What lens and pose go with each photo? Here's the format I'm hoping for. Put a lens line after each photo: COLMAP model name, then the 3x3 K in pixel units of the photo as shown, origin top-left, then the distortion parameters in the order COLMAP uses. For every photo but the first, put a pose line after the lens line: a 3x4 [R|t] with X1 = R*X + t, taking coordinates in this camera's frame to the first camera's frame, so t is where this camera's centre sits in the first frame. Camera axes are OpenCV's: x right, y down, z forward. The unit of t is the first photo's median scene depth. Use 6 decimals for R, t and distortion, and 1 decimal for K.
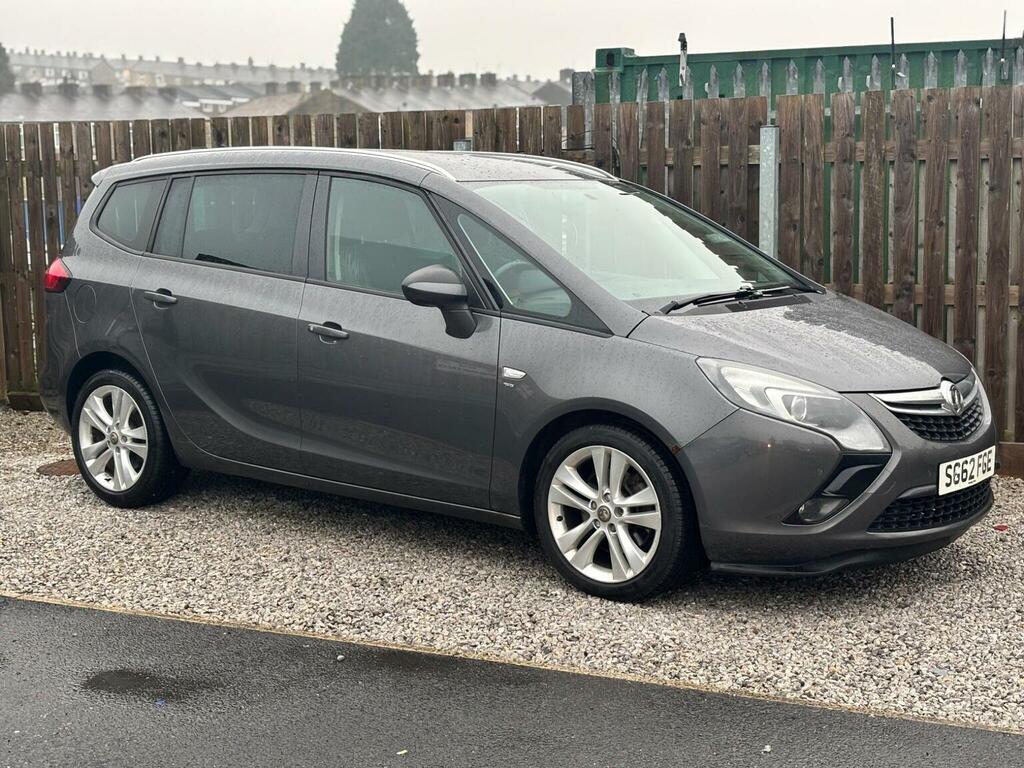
lens RADIAL K [[1561.3, 0, 514.4], [0, 1561.3, 389.6], [0, 0, 1]] dist [0.084427, 0.000000]
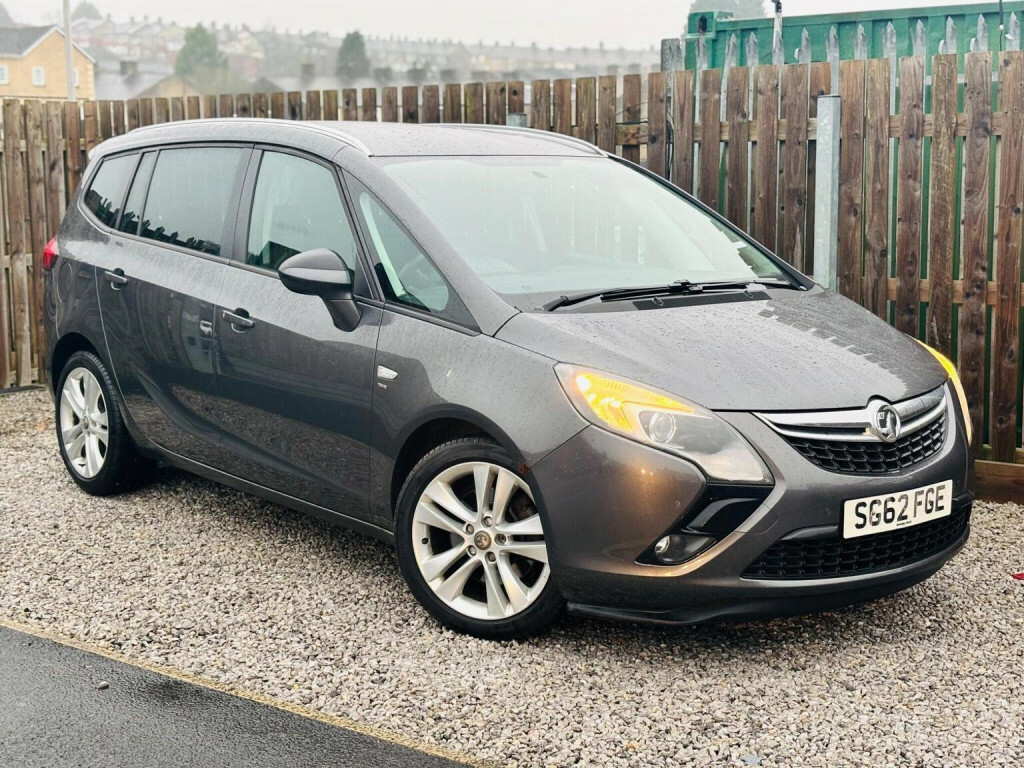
lens RADIAL K [[1561.3, 0, 509.7], [0, 1561.3, 384.2], [0, 0, 1]] dist [0.084427, 0.000000]
pose [[0.974310, 0.037569, -0.222054, 0.194298], [-0.035821, 0.999287, 0.011897, -0.012036], [0.222343, -0.003637, 0.974962, 0.109433]]
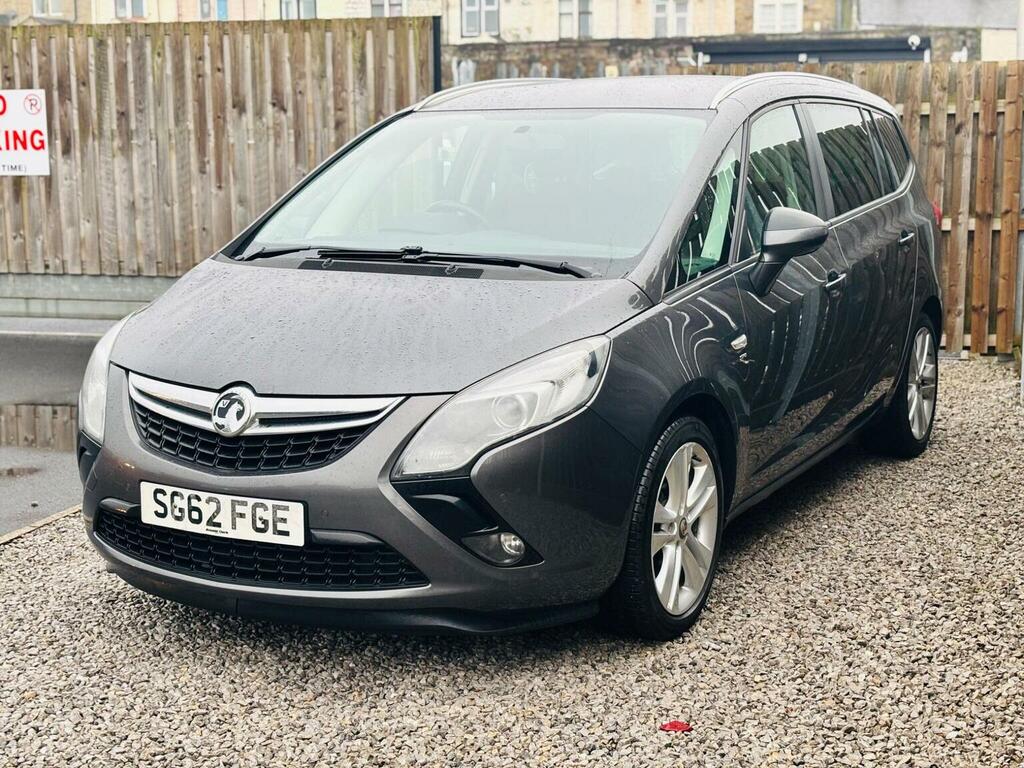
lens RADIAL K [[1561.3, 0, 516.6], [0, 1561.3, 395.5], [0, 0, 1]] dist [0.084427, 0.000000]
pose [[0.168358, 0.167464, -0.971397, 0.712639], [-0.133478, 0.980260, 0.145858, -0.088093], [0.976647, 0.105104, 0.187387, 0.715368]]
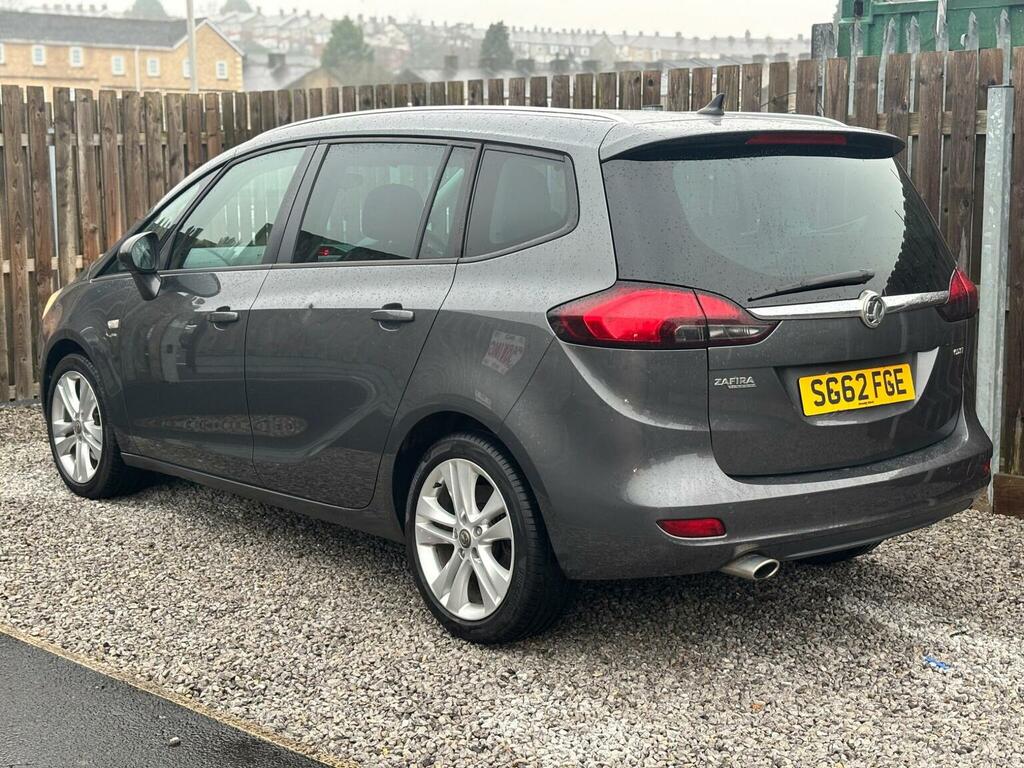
lens RADIAL K [[1561.3, 0, 513.9], [0, 1561.3, 382.7], [0, 0, 1]] dist [0.084427, 0.000000]
pose [[0.950834, 0.054217, -0.304919, 0.183775], [-0.050489, 0.998522, 0.020107, -0.024039], [0.305558, -0.003723, 0.952166, 0.178584]]
